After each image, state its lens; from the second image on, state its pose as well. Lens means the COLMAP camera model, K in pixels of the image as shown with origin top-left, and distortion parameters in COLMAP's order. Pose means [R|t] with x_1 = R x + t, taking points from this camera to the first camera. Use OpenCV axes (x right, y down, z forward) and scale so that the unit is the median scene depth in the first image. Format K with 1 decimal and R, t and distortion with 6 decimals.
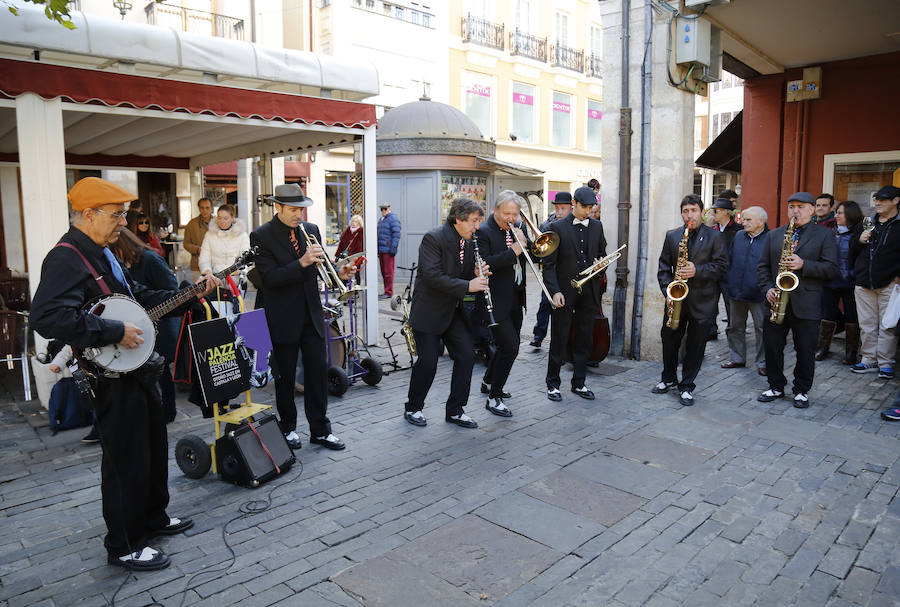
lens RADIAL K [[632.5, 0, 443.6], [0, 632.5, 302.5], [0, 0, 1]] dist [-0.094071, 0.037542]
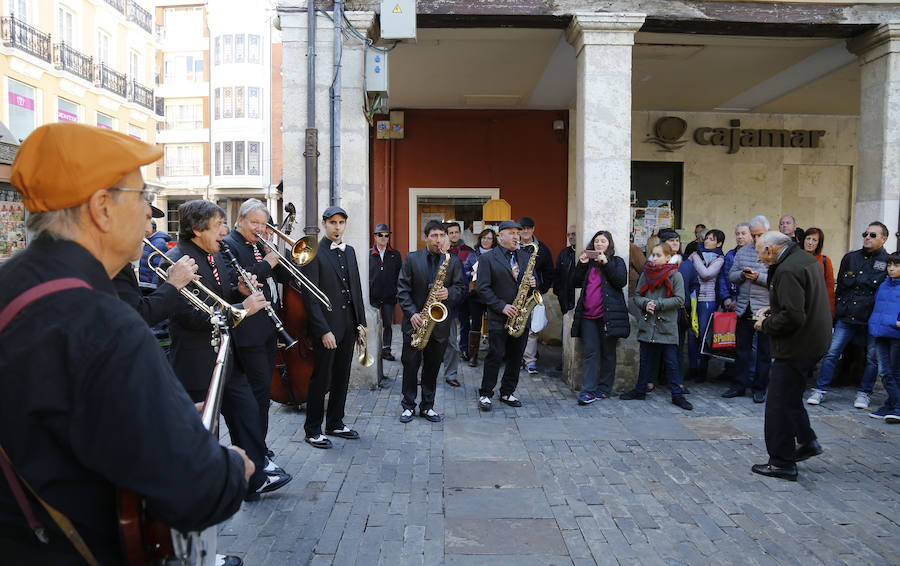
lens RADIAL K [[636.4, 0, 445.4], [0, 636.4, 287.0], [0, 0, 1]] dist [-0.103358, 0.053549]
pose [[0.695113, -0.038605, 0.717863, -0.314630], [0.086523, 0.995791, -0.030230, -0.026557], [-0.713675, 0.083125, 0.695527, 0.235779]]
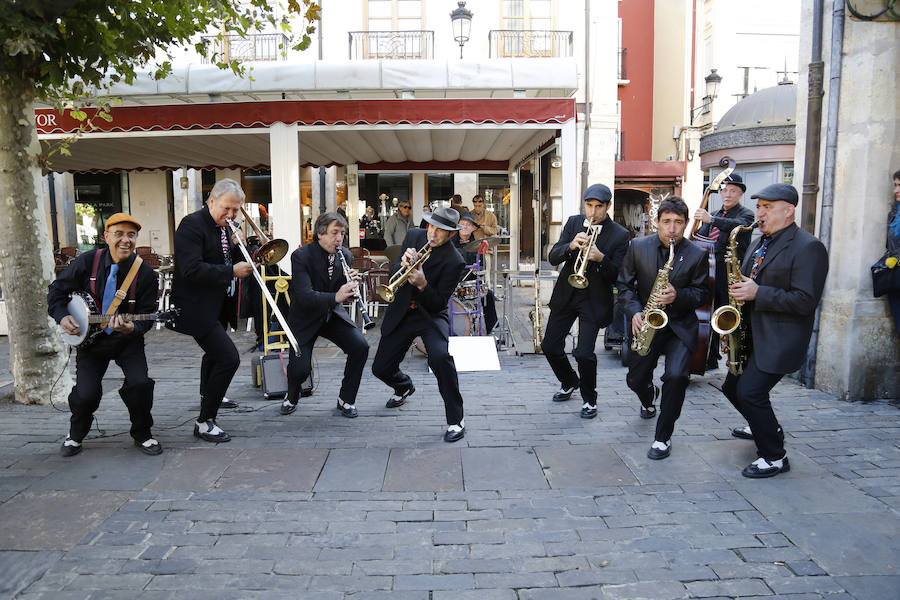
lens RADIAL K [[604.3, 0, 449.4], [0, 604.3, 308.4], [0, 0, 1]] dist [-0.081624, 0.030690]
pose [[0.735356, 0.096718, -0.670744, 0.553186], [-0.091097, 0.994888, 0.043585, 0.004280], [0.671530, 0.029052, 0.740408, 0.189315]]
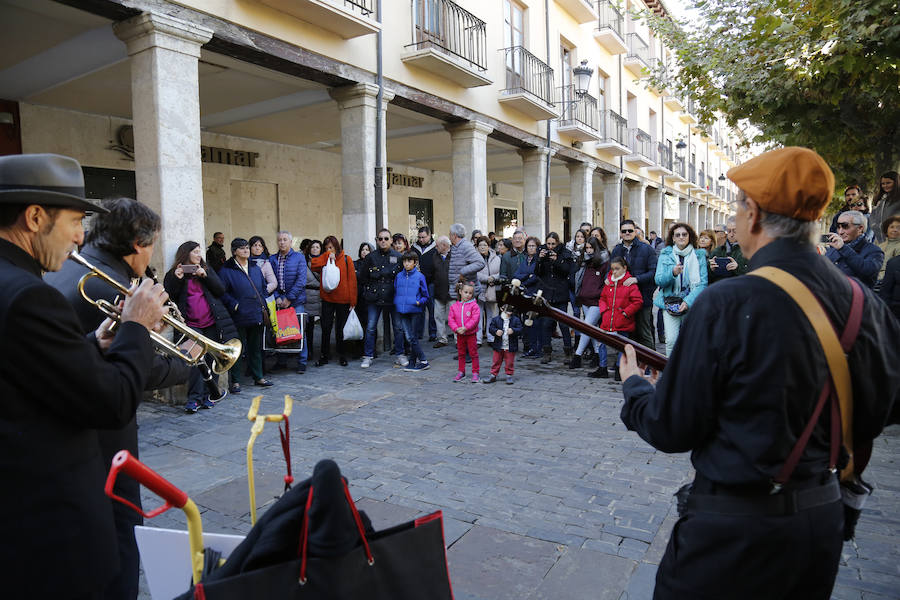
lens RADIAL K [[604.3, 0, 451.2], [0, 604.3, 296.4], [0, 0, 1]] dist [-0.081624, 0.030690]
pose [[-0.256115, -0.068756, 0.964198, -0.452561], [0.152676, 0.982070, 0.110585, -0.085090], [-0.954513, 0.175532, -0.241025, 0.643368]]
